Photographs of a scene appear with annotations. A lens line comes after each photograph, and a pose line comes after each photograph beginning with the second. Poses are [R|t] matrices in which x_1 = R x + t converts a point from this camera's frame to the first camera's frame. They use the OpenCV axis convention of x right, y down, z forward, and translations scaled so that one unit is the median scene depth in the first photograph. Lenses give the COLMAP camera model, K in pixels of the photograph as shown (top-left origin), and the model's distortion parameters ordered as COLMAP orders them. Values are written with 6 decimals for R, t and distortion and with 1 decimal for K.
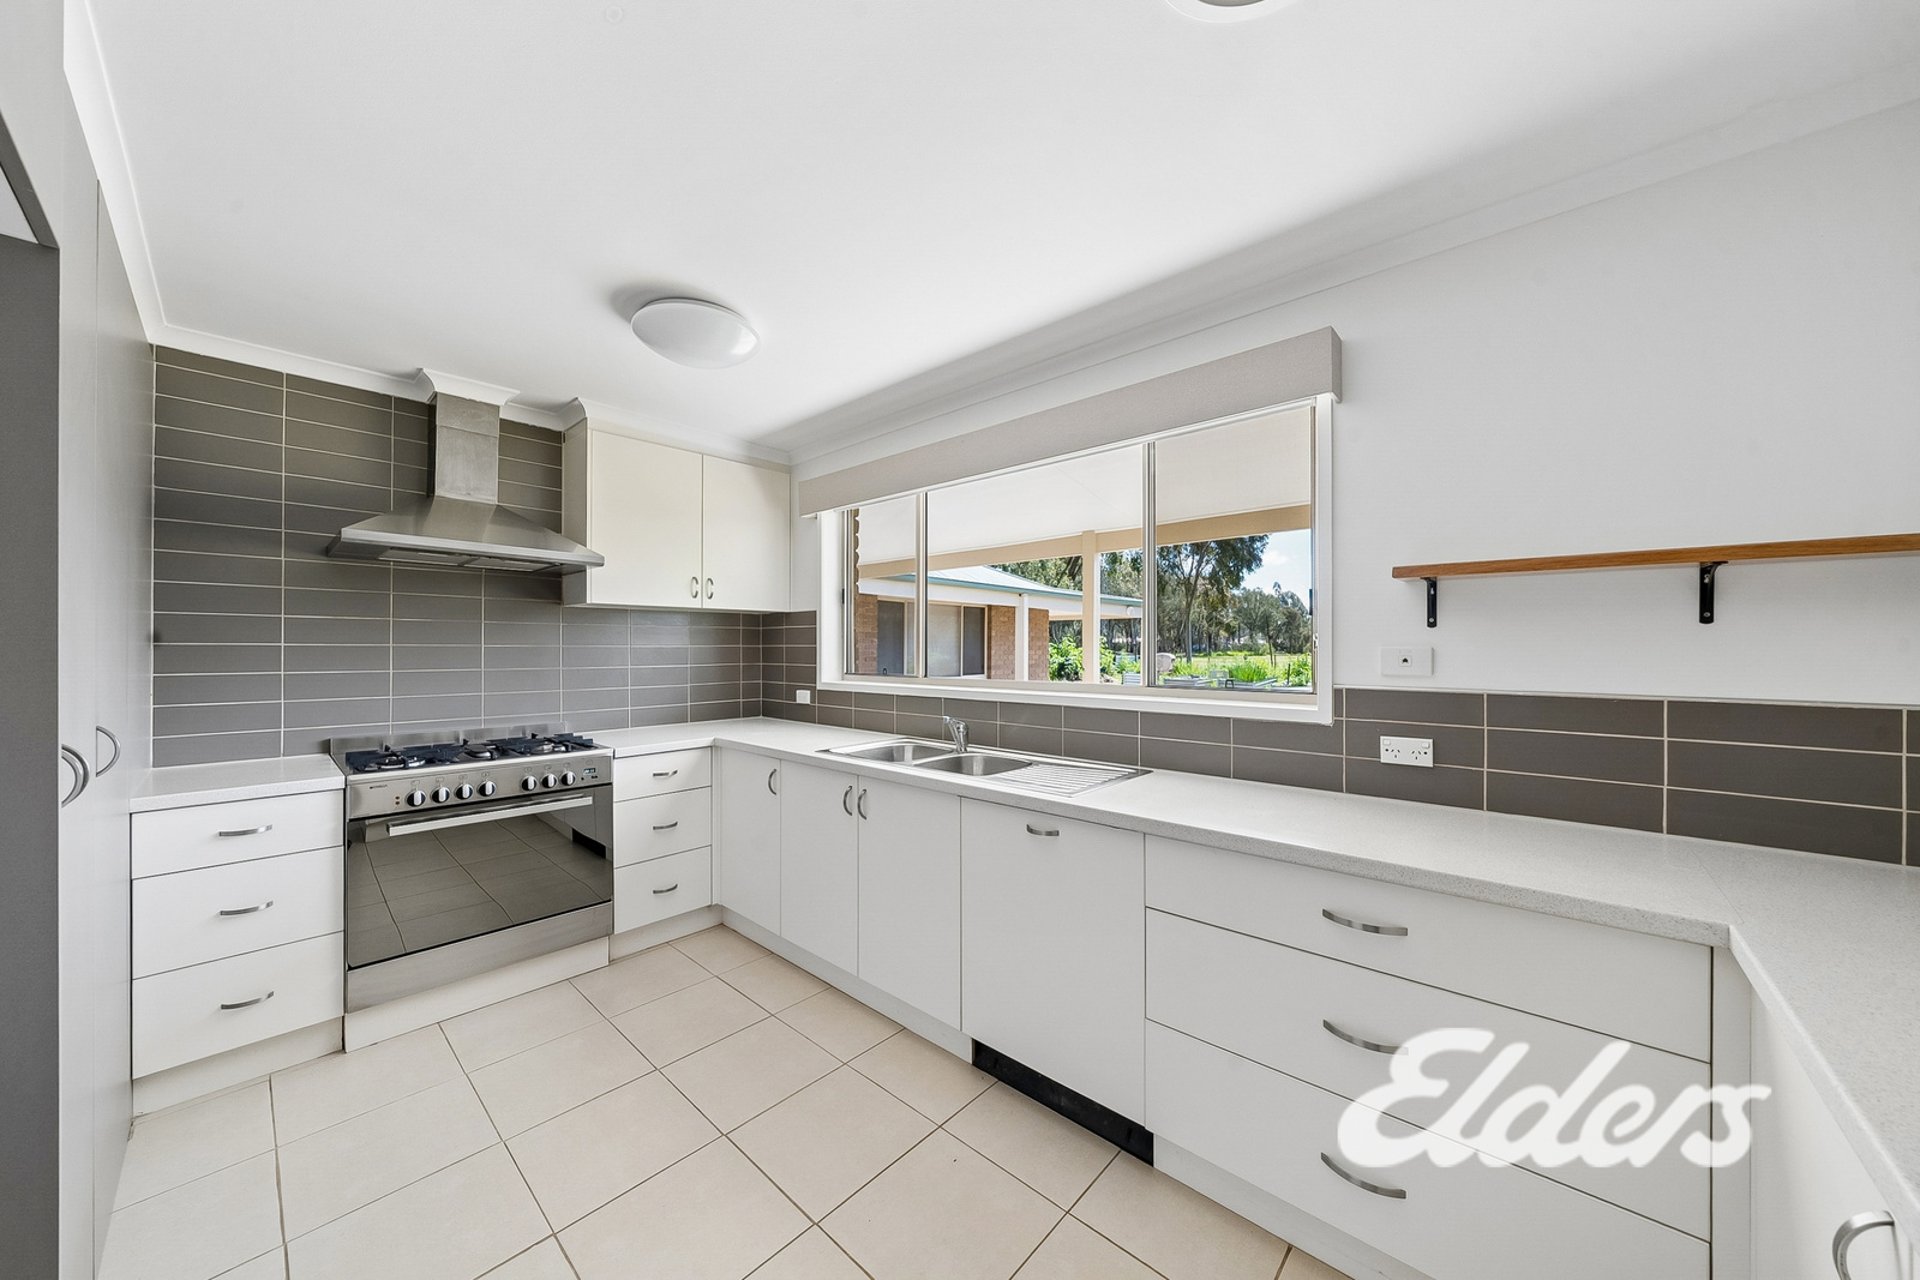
lens RADIAL K [[661.8, 0, 957.8], [0, 661.8, 644.2], [0, 0, 1]] dist [0.001194, 0.000637]
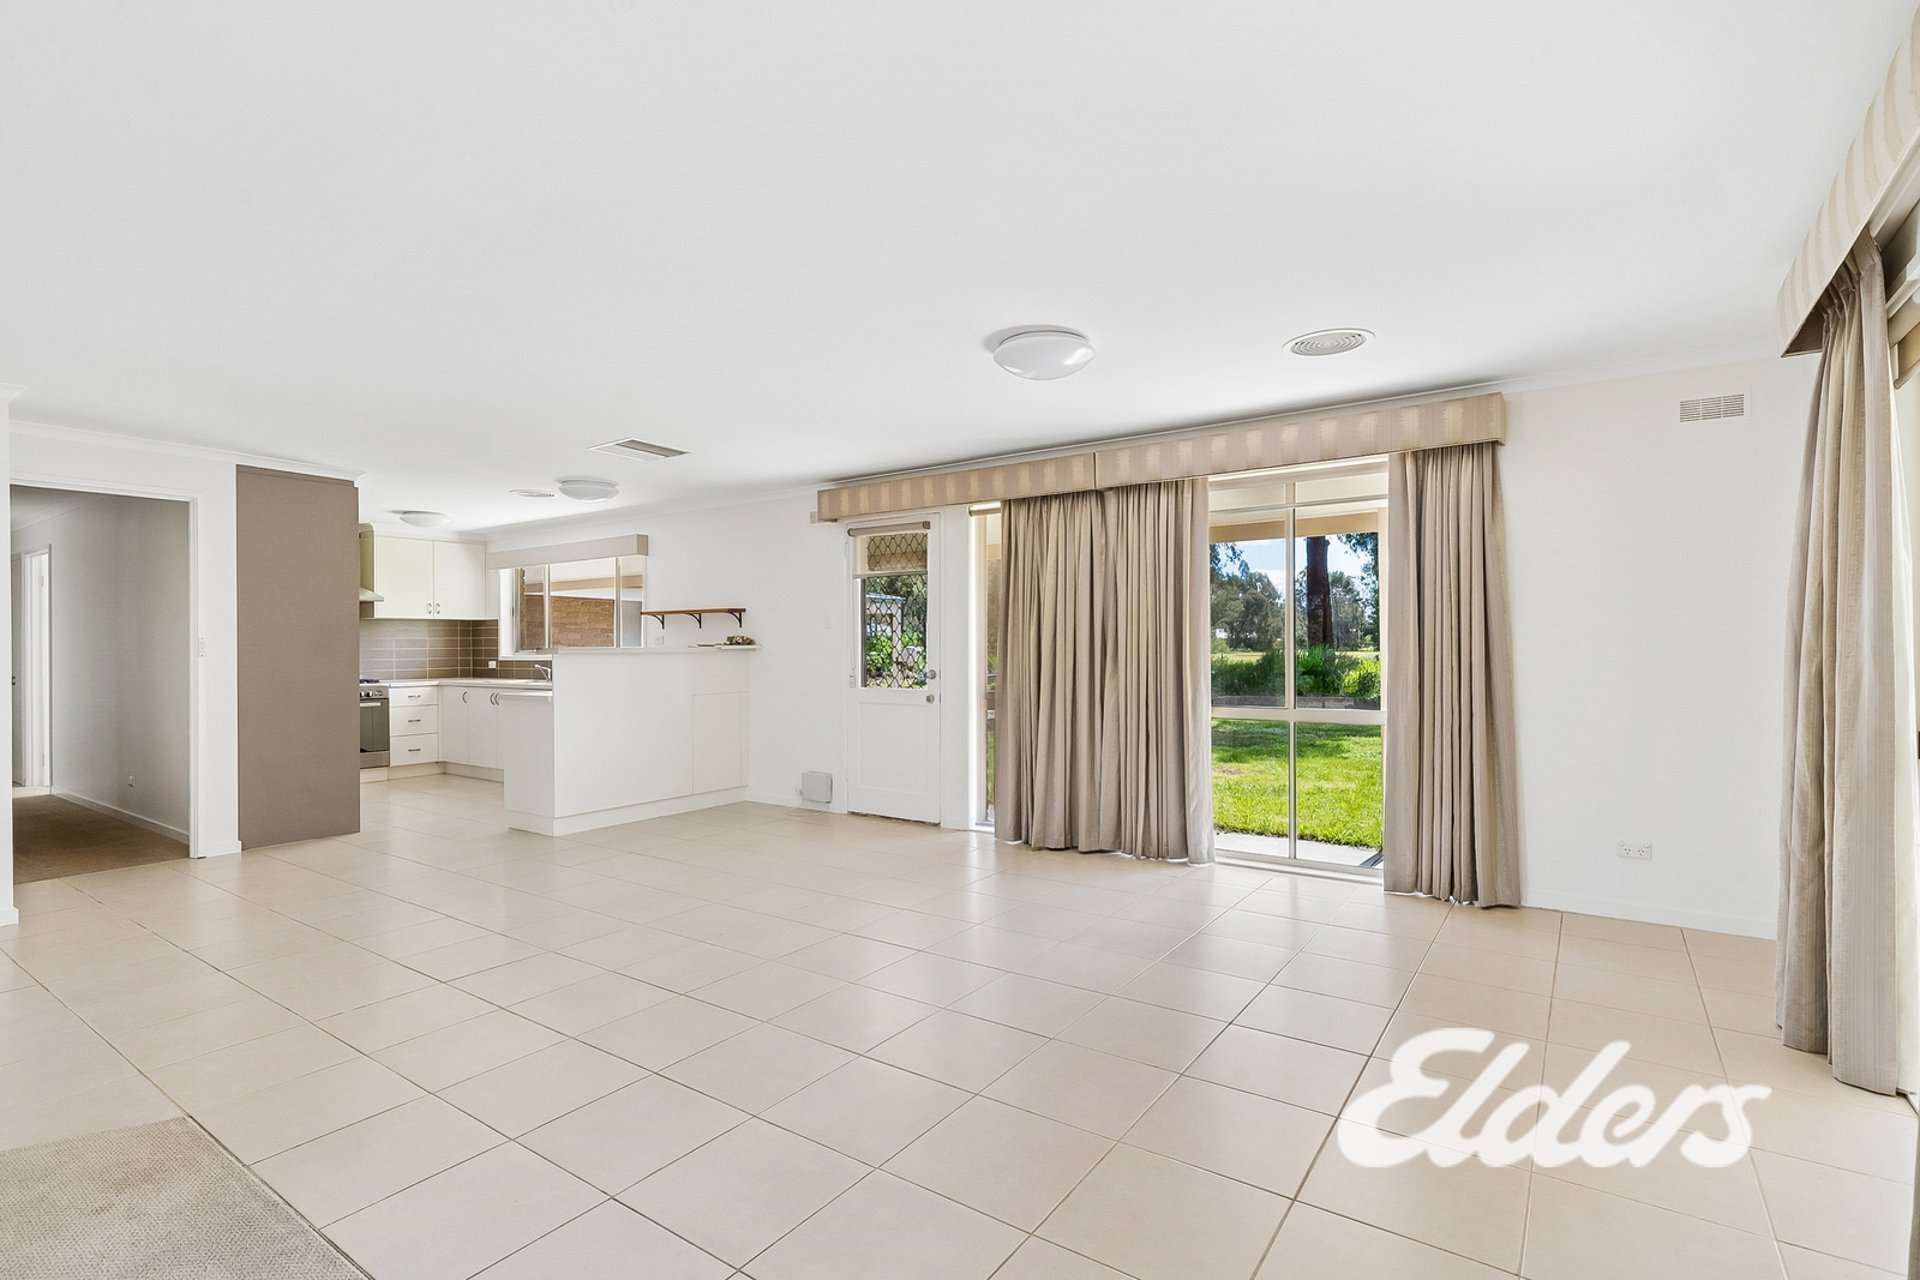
lens RADIAL K [[899.1, 0, 966.8], [0, 899.1, 643.5], [0, 0, 1]] dist [0.010568, 0.001309]
pose [[0.991218, -0.006321, 0.132084, 1.002896], [0.006005, 0.999978, 0.002786, 0.025946], [-0.132099, -0.001969, 0.991235, -2.261653]]
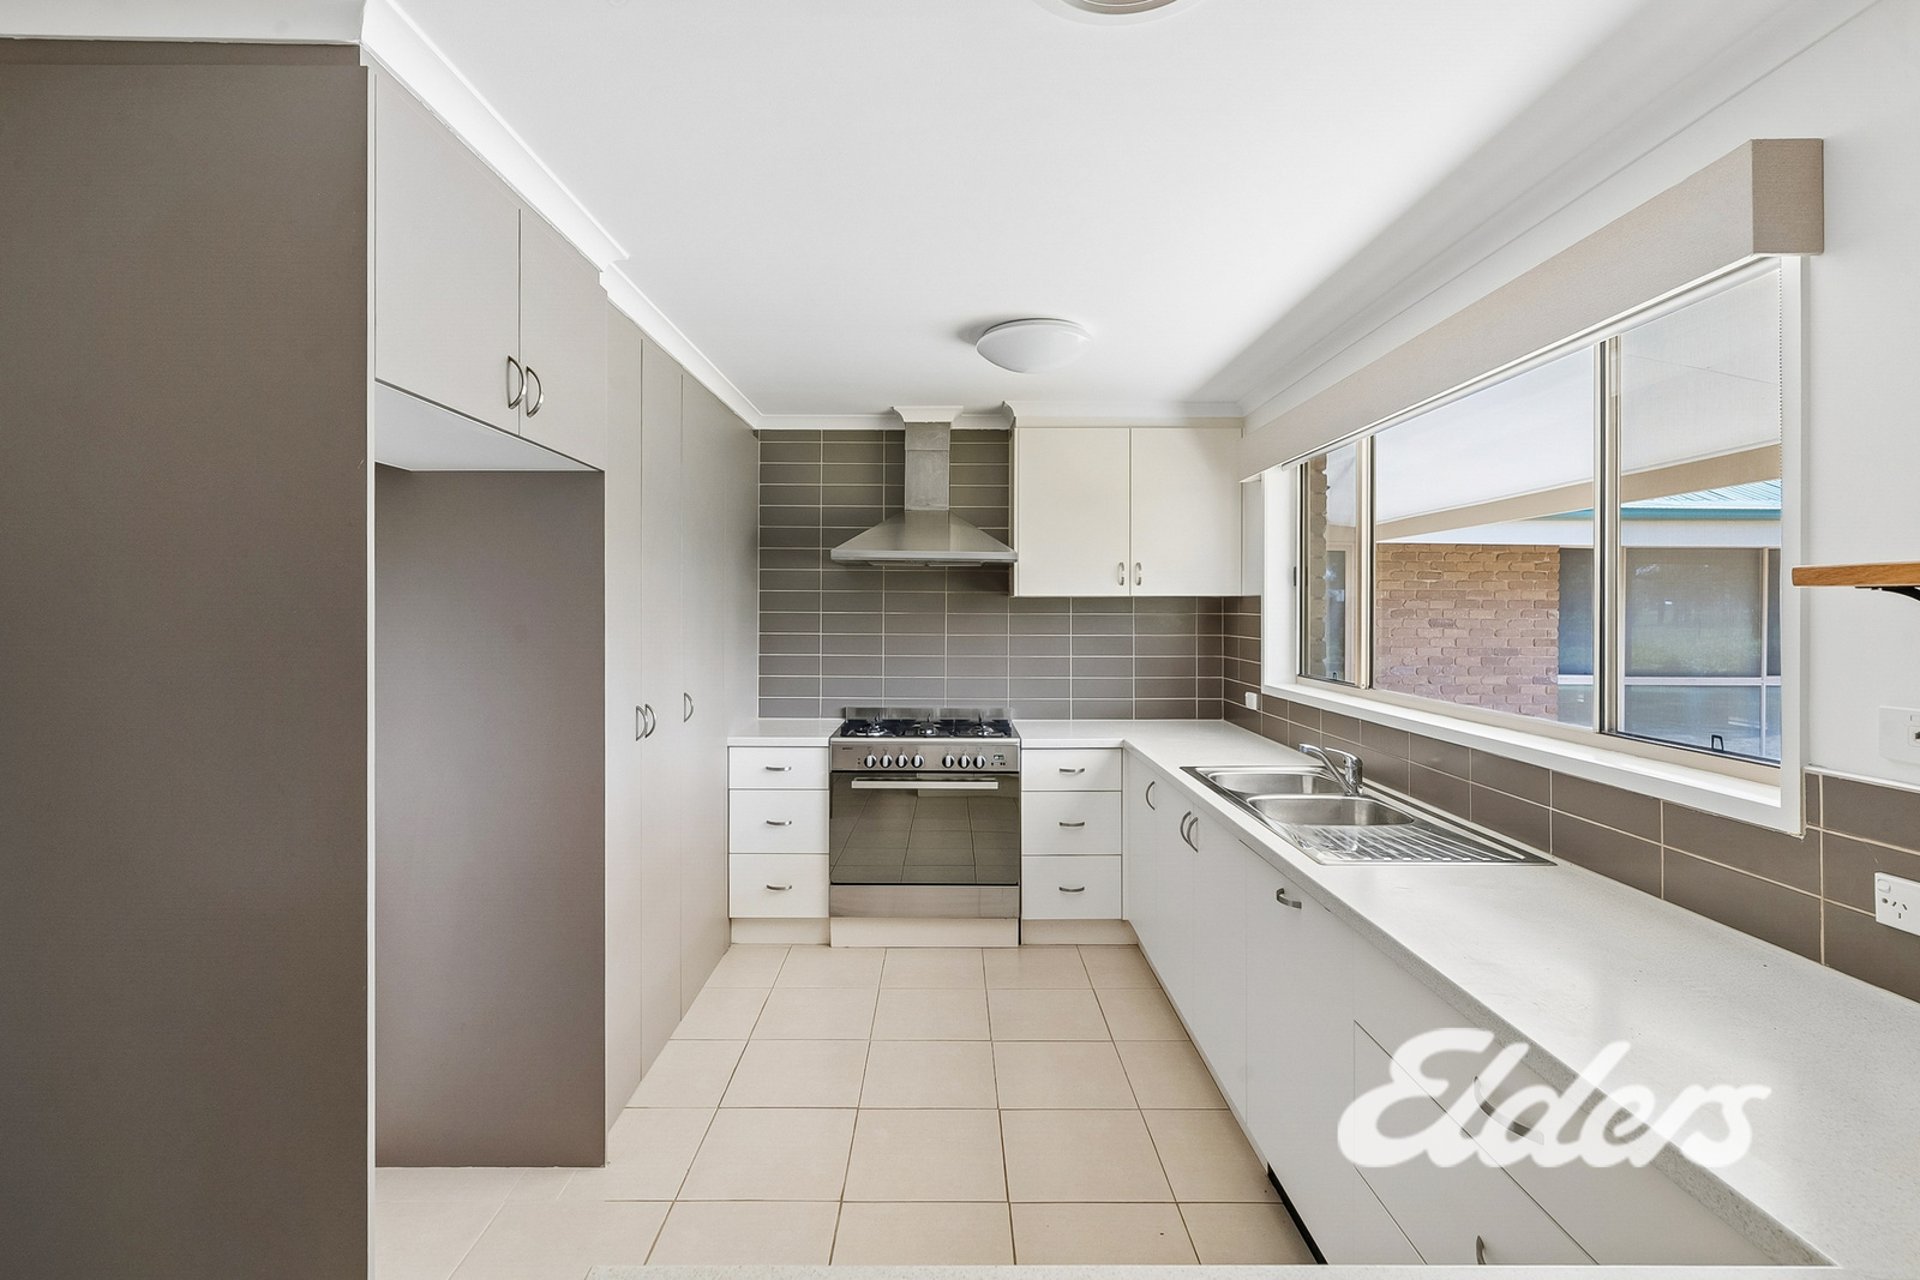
lens RADIAL K [[899.1, 0, 945.5], [0, 899.1, 603.8], [0, 0, 1]] dist [0.010568, 0.001309]
pose [[0.673700, -0.002844, -0.738999, 0.427605], [0.001465, 0.999996, -0.002512, -0.048260], [0.739003, 0.000610, 0.673701, -0.030854]]
